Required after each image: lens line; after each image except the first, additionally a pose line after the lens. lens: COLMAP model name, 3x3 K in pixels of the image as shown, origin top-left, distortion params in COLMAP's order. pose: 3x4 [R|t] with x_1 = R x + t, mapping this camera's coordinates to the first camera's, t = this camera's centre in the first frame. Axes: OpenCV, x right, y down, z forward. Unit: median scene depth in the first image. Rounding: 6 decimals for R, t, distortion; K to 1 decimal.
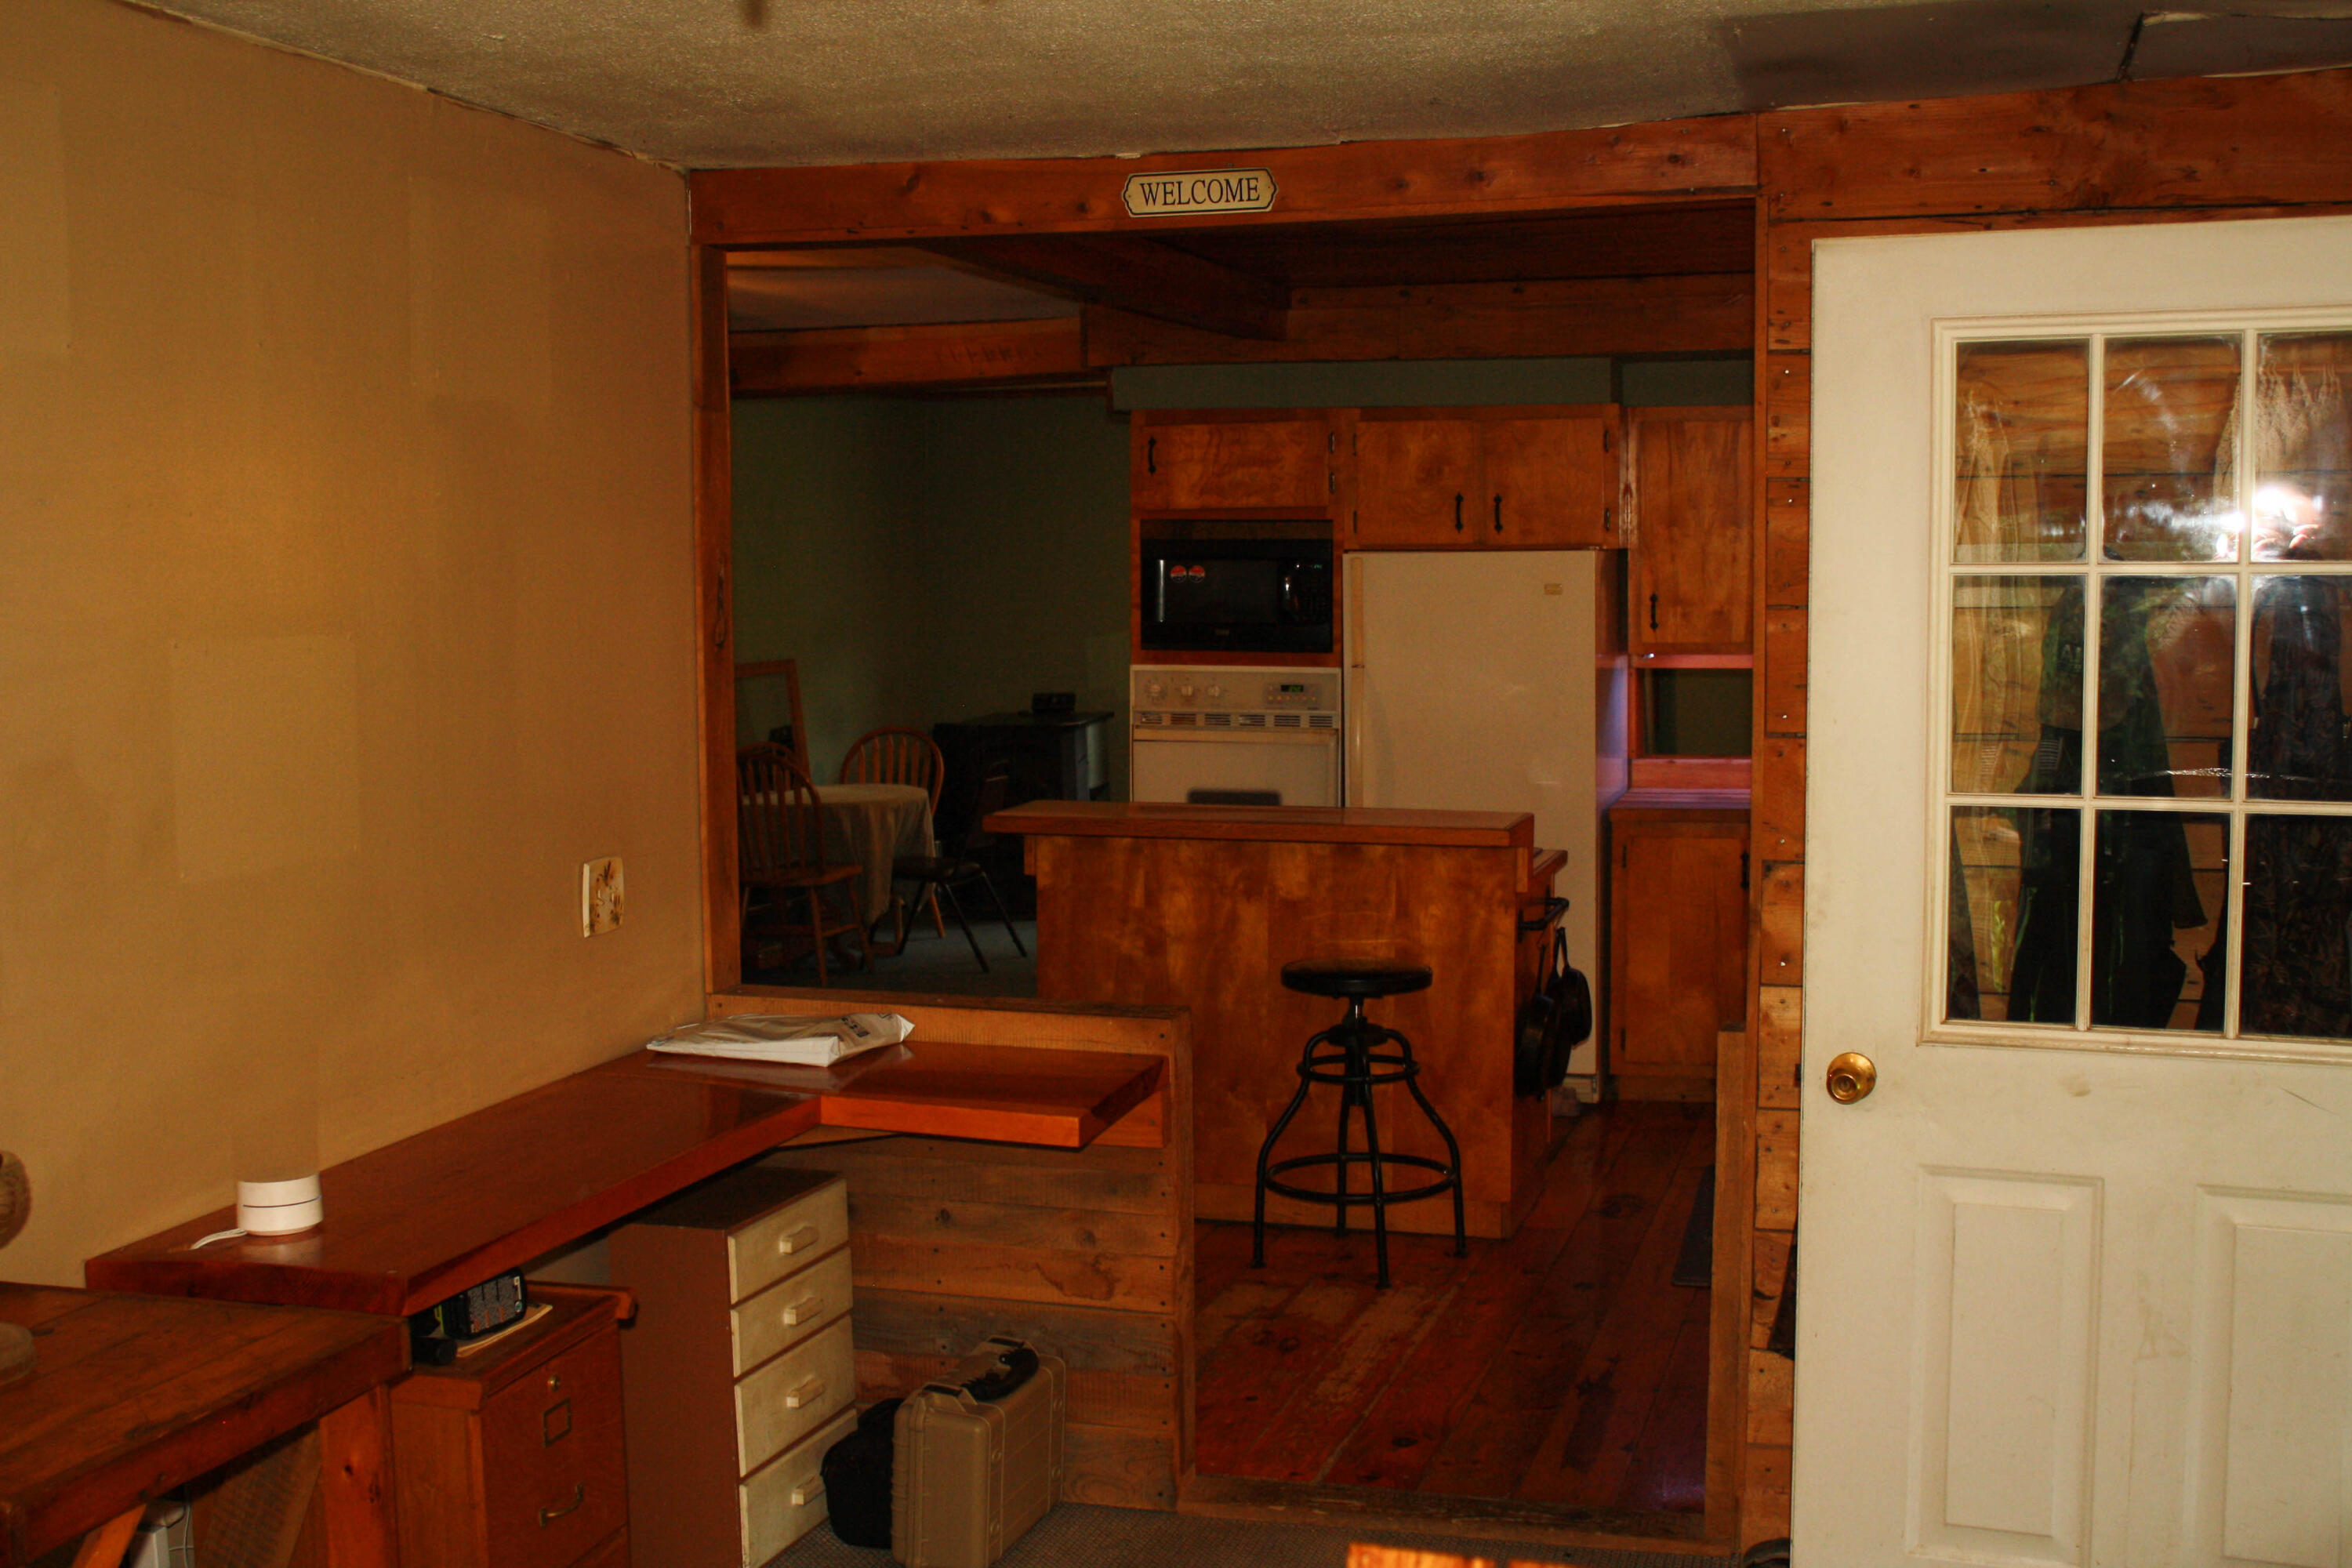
lens RADIAL K [[2600.5, 0, 1177.8], [0, 2600.5, 796.8], [0, 0, 1]] dist [-0.112603, 0.032844]
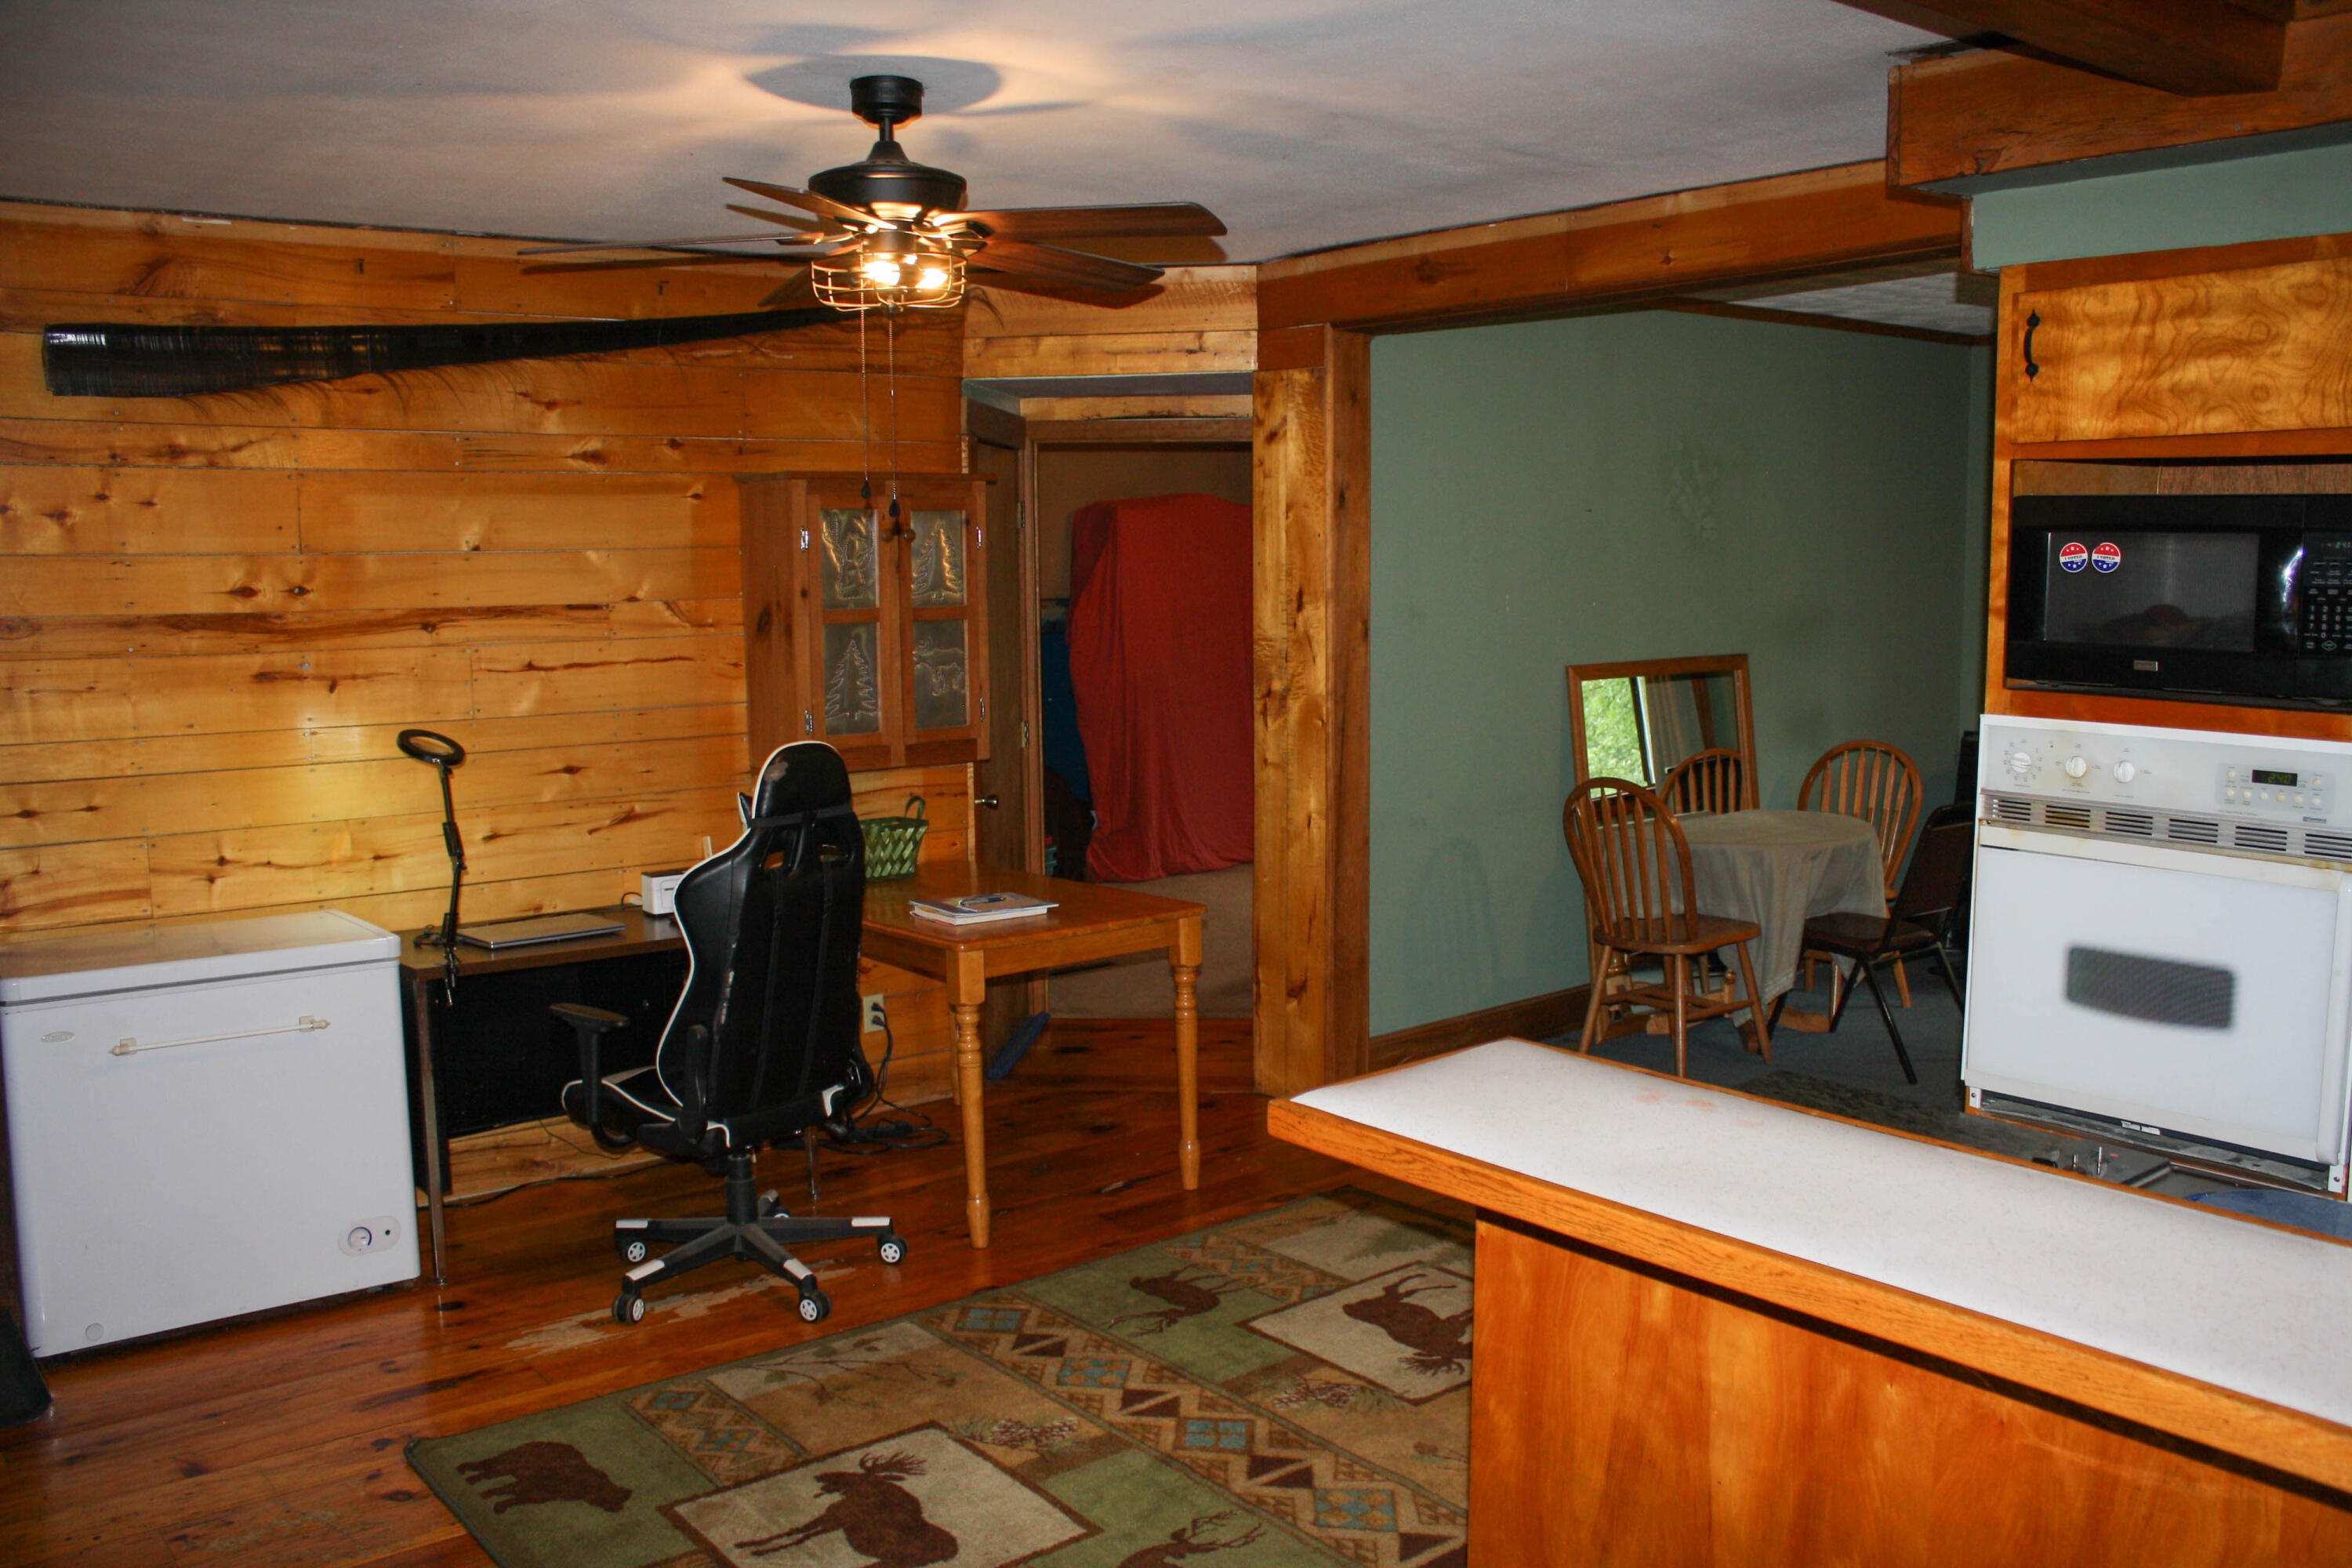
lens RADIAL K [[1968.0, 0, 1189.3], [0, 1968.0, 796.4], [0, 0, 1]] dist [-0.168400, 0.155531]
pose [[0.827960, 0.070700, -0.556312, 0.092840], [-0.047688, 0.997304, 0.055770, -0.060181], [0.558755, -0.019646, 0.829100, 0.688297]]
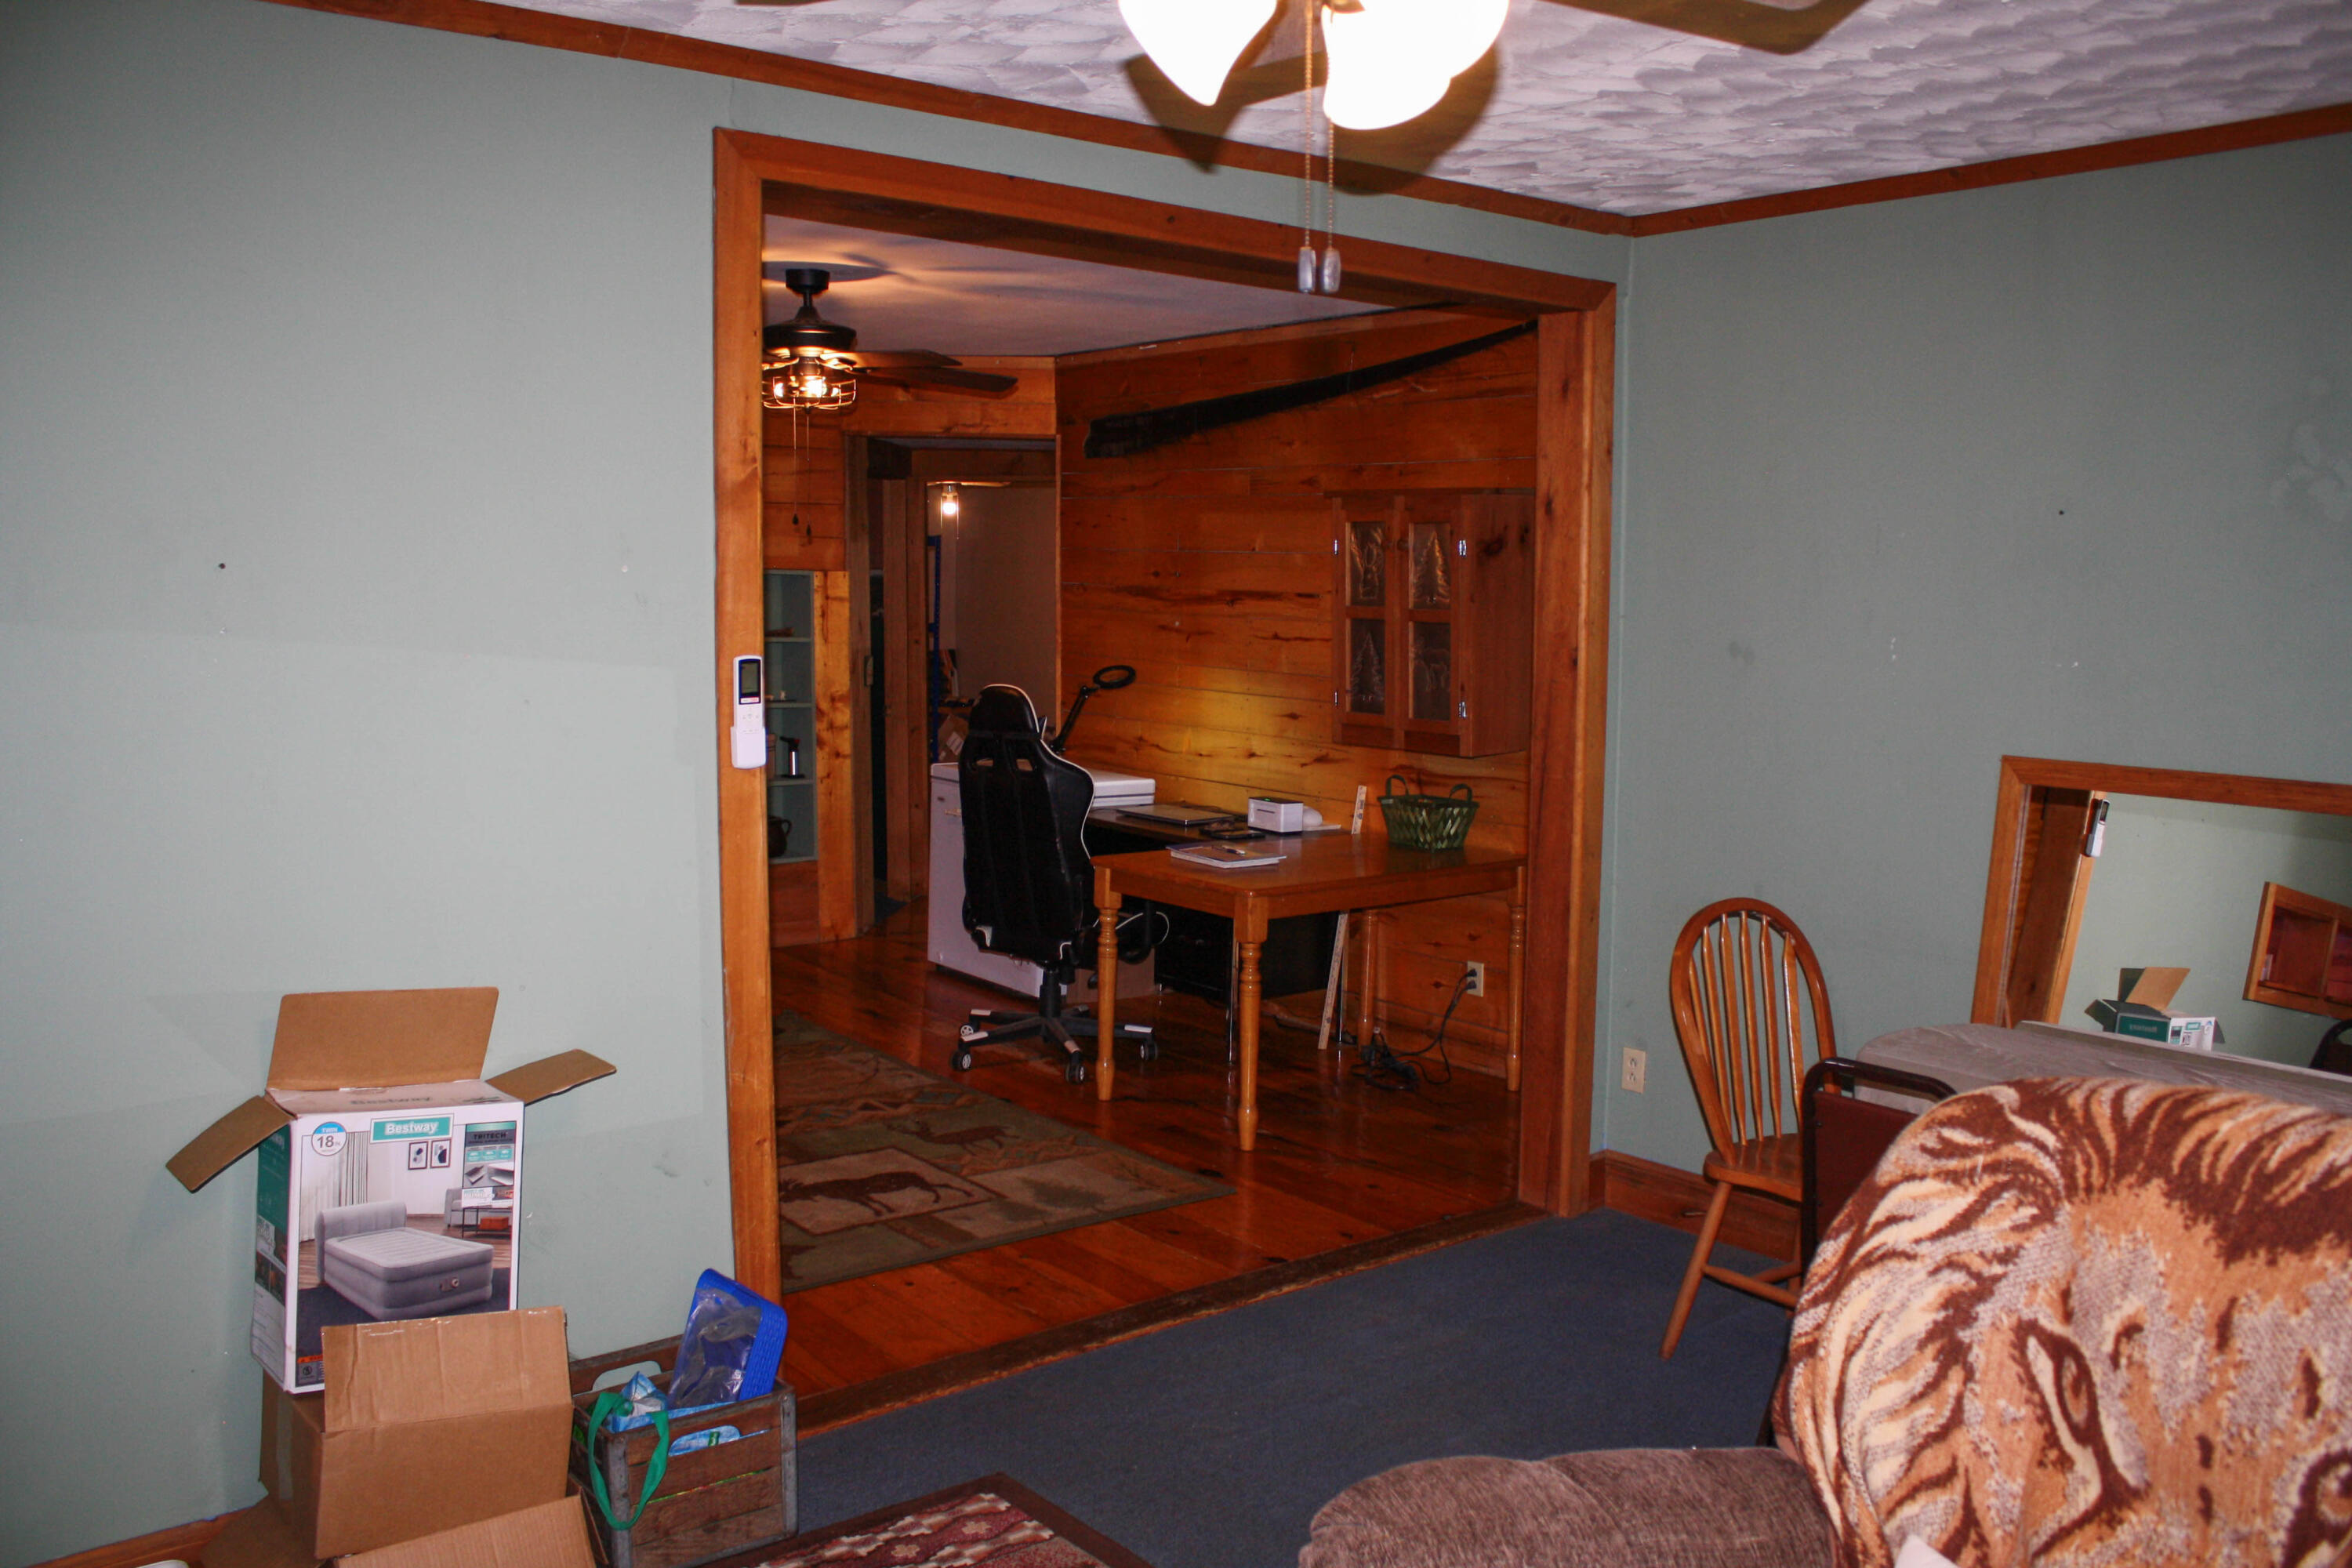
lens RADIAL K [[1968.0, 0, 1189.3], [0, 1968.0, 796.4], [0, 0, 1]] dist [-0.168400, 0.155531]
pose [[-0.563672, 0.105377, -0.819249, 0.362540], [-0.074791, 0.981243, 0.177673, -0.158960], [0.822606, 0.161421, -0.545218, 1.753288]]
